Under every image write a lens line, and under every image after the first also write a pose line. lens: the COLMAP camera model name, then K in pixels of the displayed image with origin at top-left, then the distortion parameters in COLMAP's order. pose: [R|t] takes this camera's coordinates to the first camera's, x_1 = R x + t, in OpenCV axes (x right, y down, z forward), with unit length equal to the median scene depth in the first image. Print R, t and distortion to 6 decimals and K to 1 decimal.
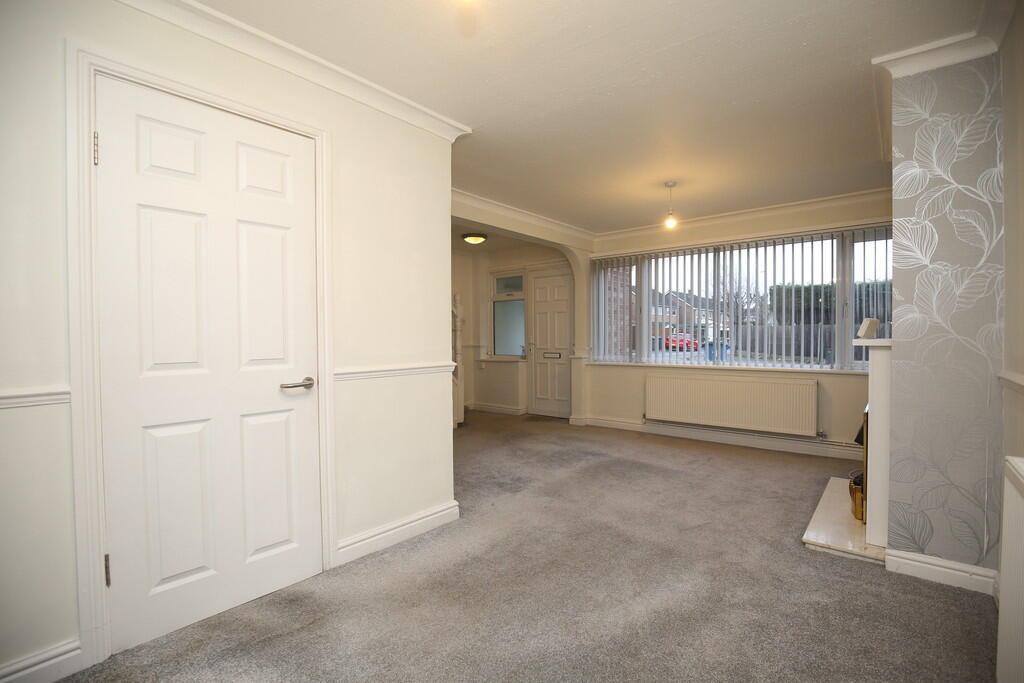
lens RADIAL K [[478.0, 0, 513.4], [0, 478.0, 344.5], [0, 0, 1]] dist [-0.001727, -0.000117]
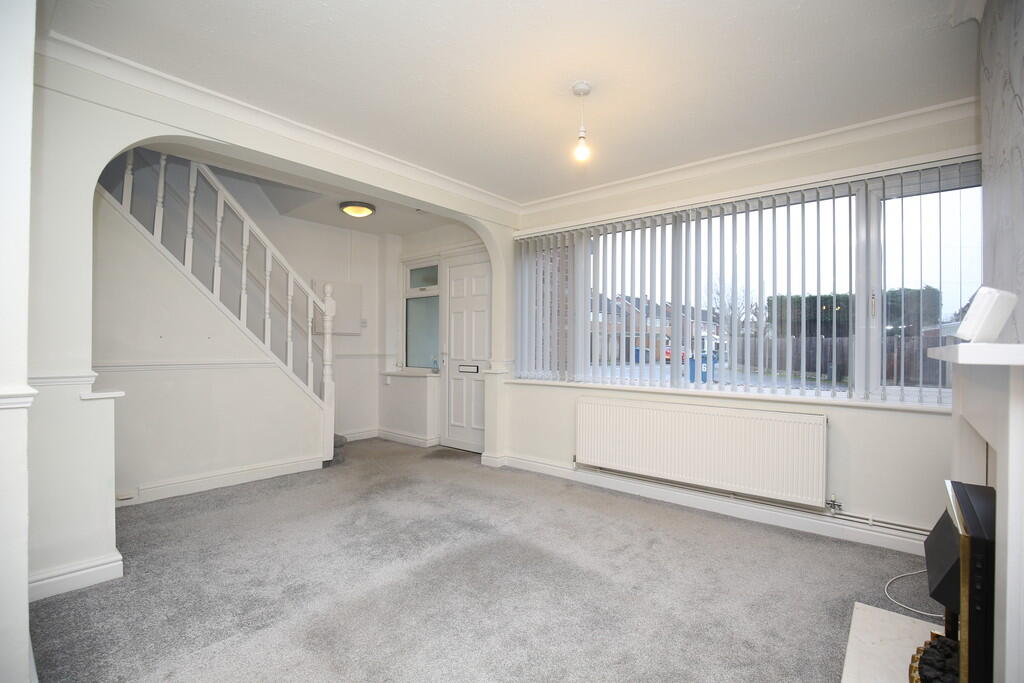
lens RADIAL K [[470.8, 0, 512.0], [0, 470.8, 341.5], [0, 0, 1]] dist [0.000159, -0.000151]
pose [[0.999802, 0.014251, -0.013852, 0.189600], [-0.014635, 0.999499, -0.028047, -0.000594], [0.013445, 0.028244, 0.999511, 0.308535]]
